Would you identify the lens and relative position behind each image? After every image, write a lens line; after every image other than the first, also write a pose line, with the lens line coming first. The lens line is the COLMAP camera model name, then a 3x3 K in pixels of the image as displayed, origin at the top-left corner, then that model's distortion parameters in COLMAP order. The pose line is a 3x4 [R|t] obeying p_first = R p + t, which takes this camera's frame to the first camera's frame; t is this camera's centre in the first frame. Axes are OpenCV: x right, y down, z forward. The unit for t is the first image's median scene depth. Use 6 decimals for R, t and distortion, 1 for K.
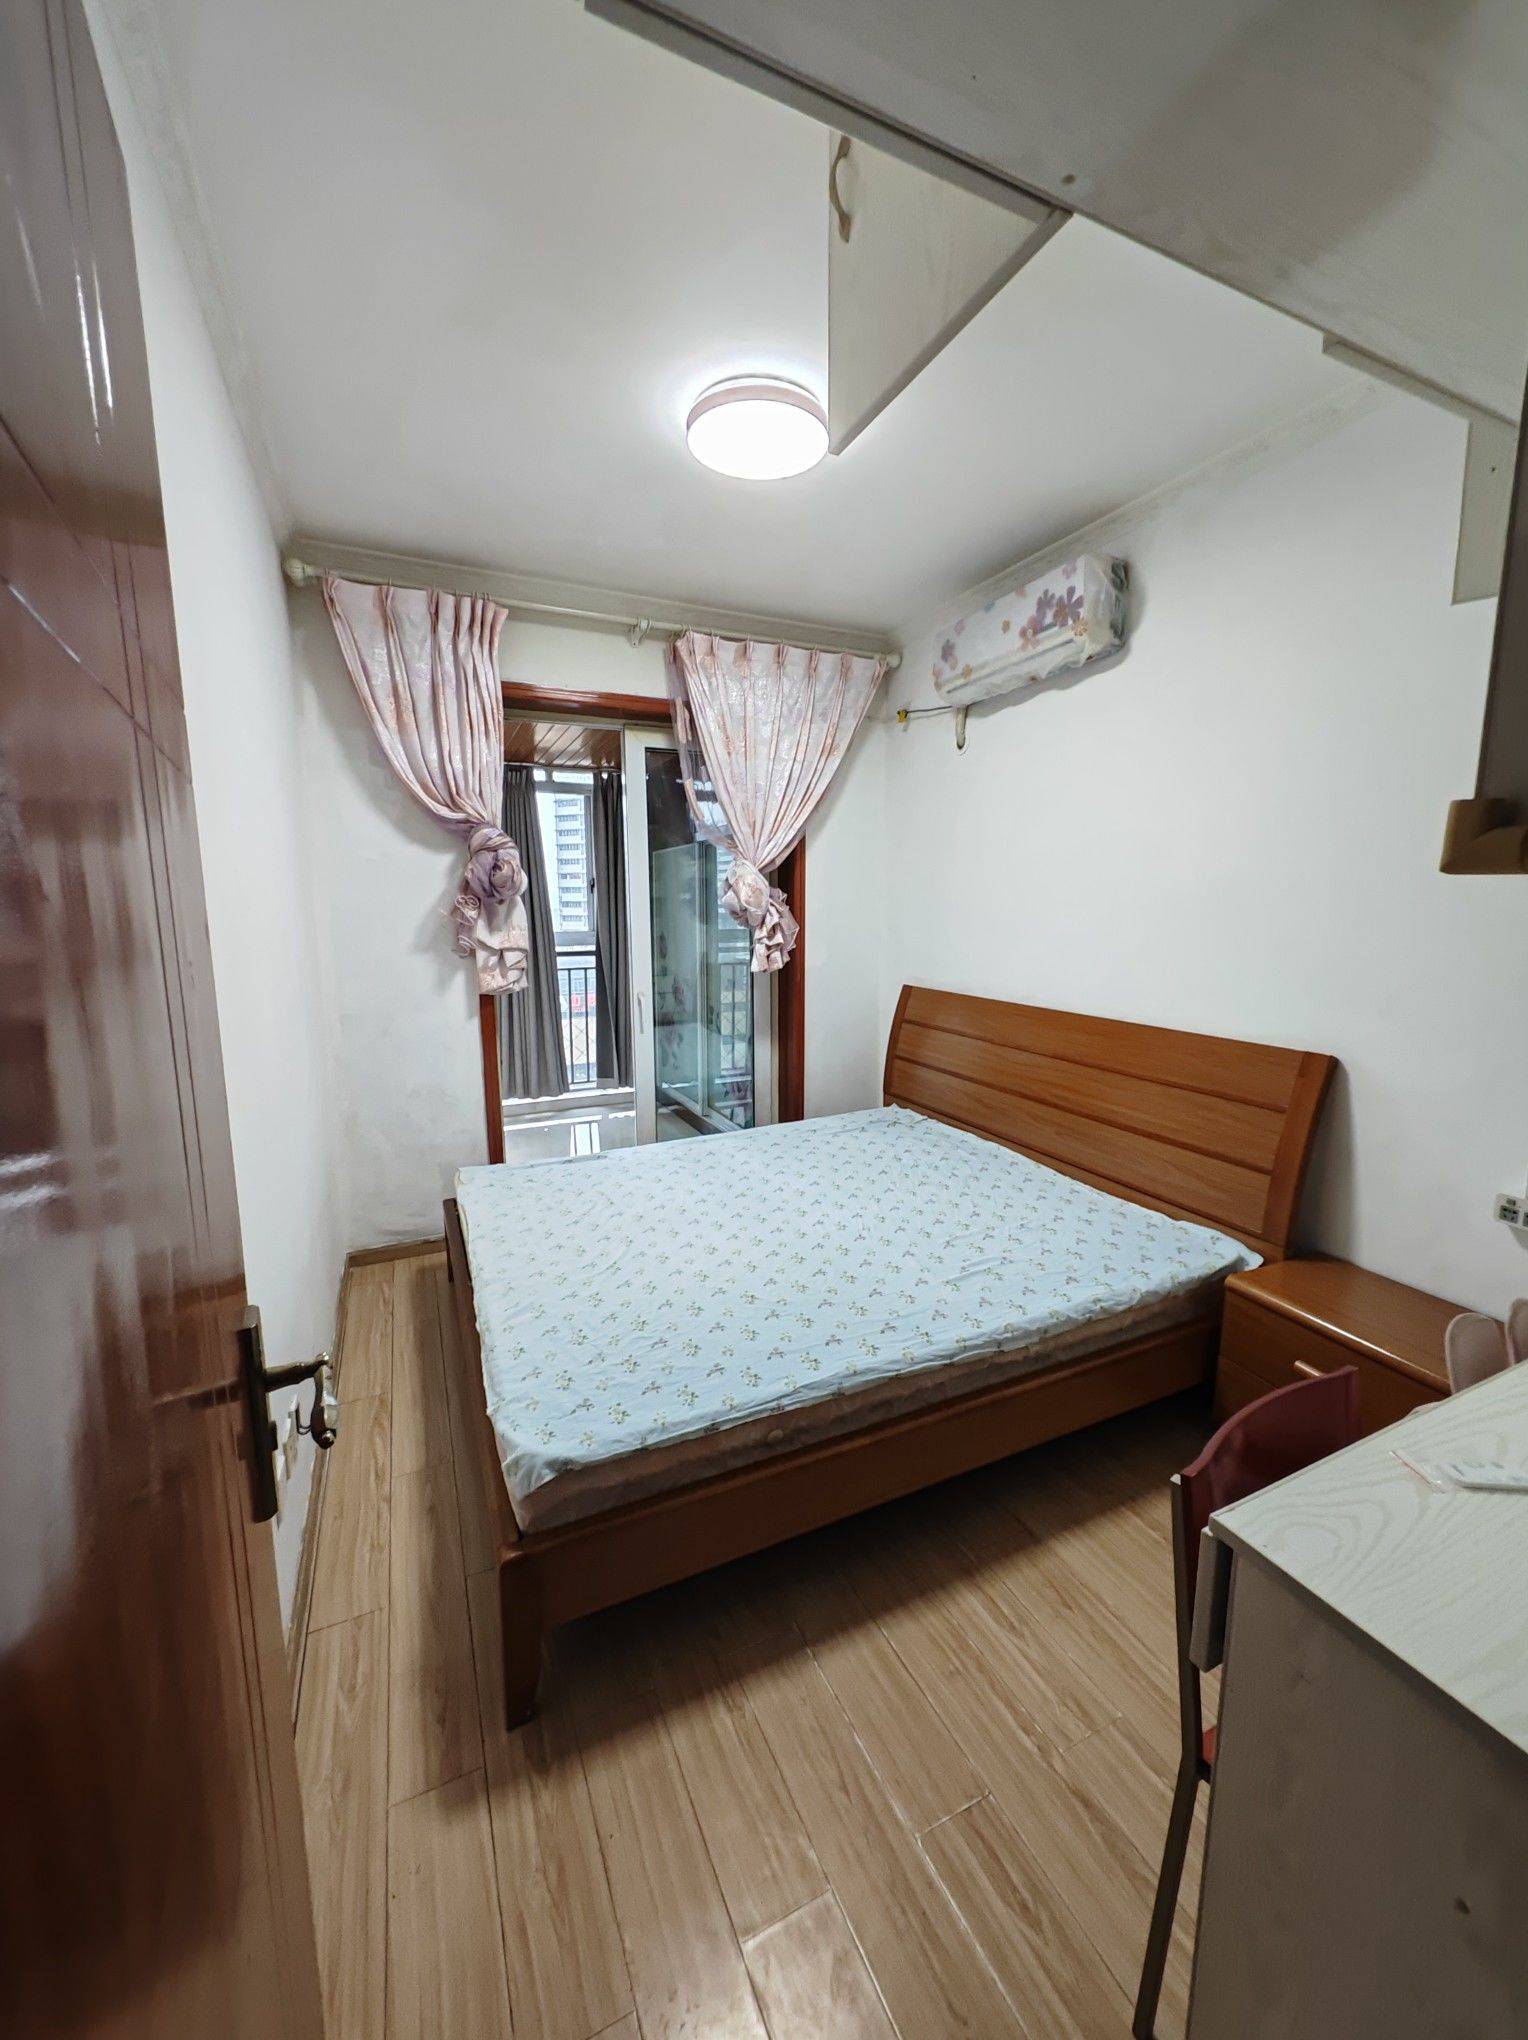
lens RADIAL K [[789.7, 0, 763.1], [0, 789.7, 1022.8], [0, 0, 1]] dist [0.001664, 0.000386]
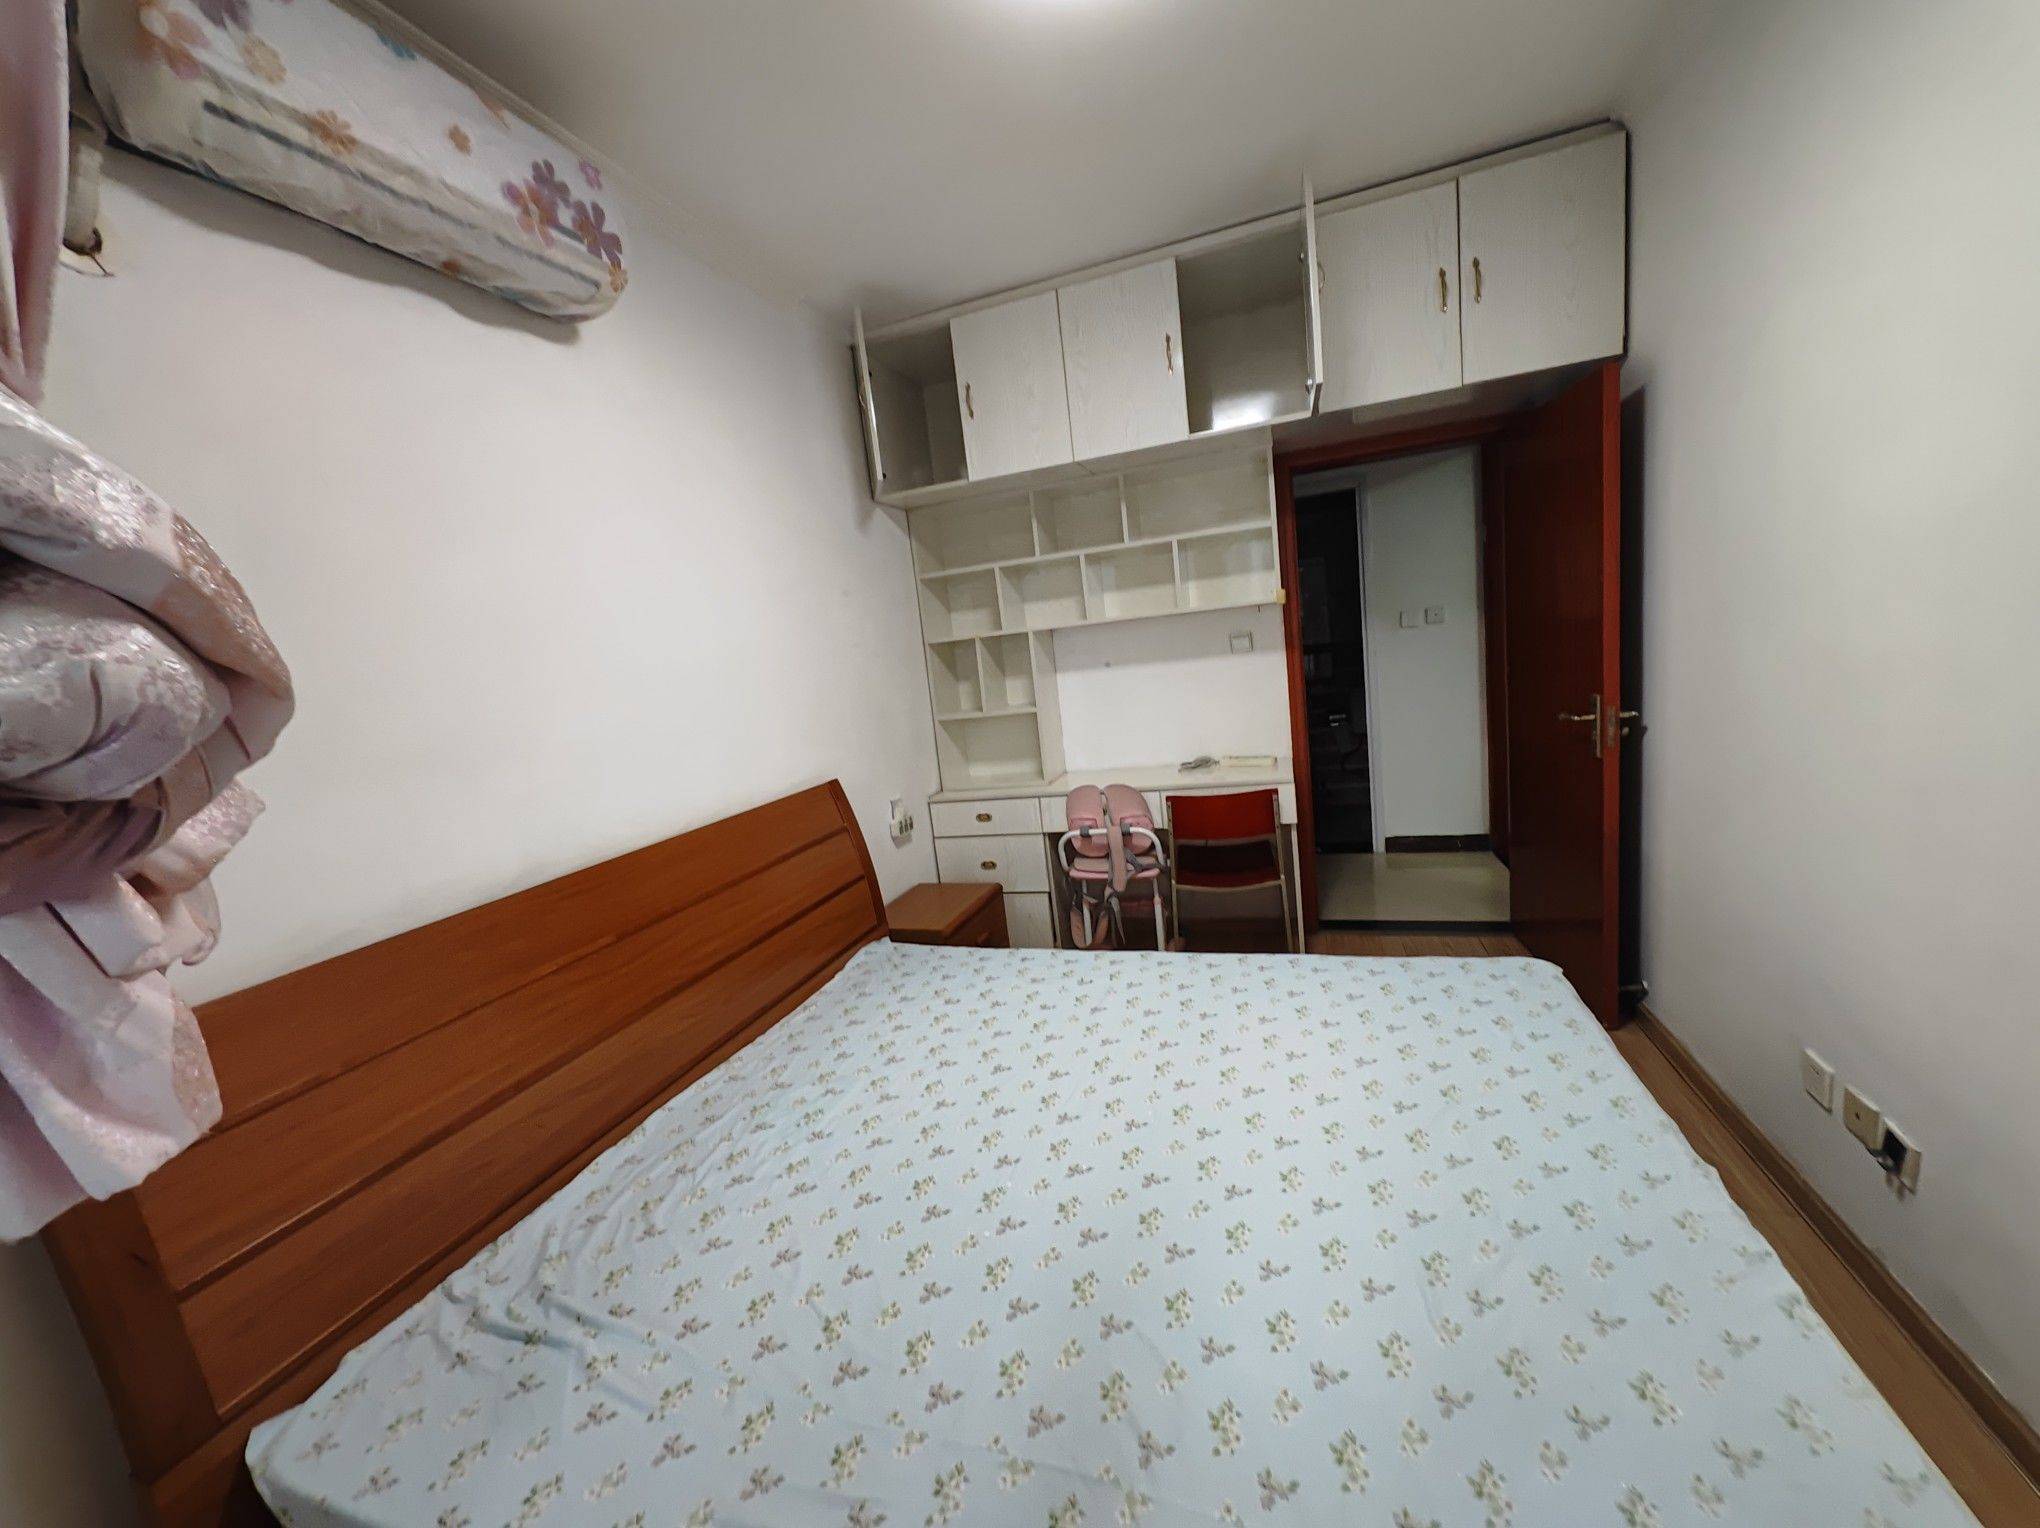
lens RADIAL K [[789.7, 0, 1011.7], [0, 789.7, 771.4], [0, 0, 1]] dist [0.001664, 0.000386]
pose [[-0.719487, -0.019042, 0.694245, -0.314668], [0.220562, 0.941610, 0.254407, -0.187663], [-0.658553, 0.336167, -0.673276, 1.314838]]
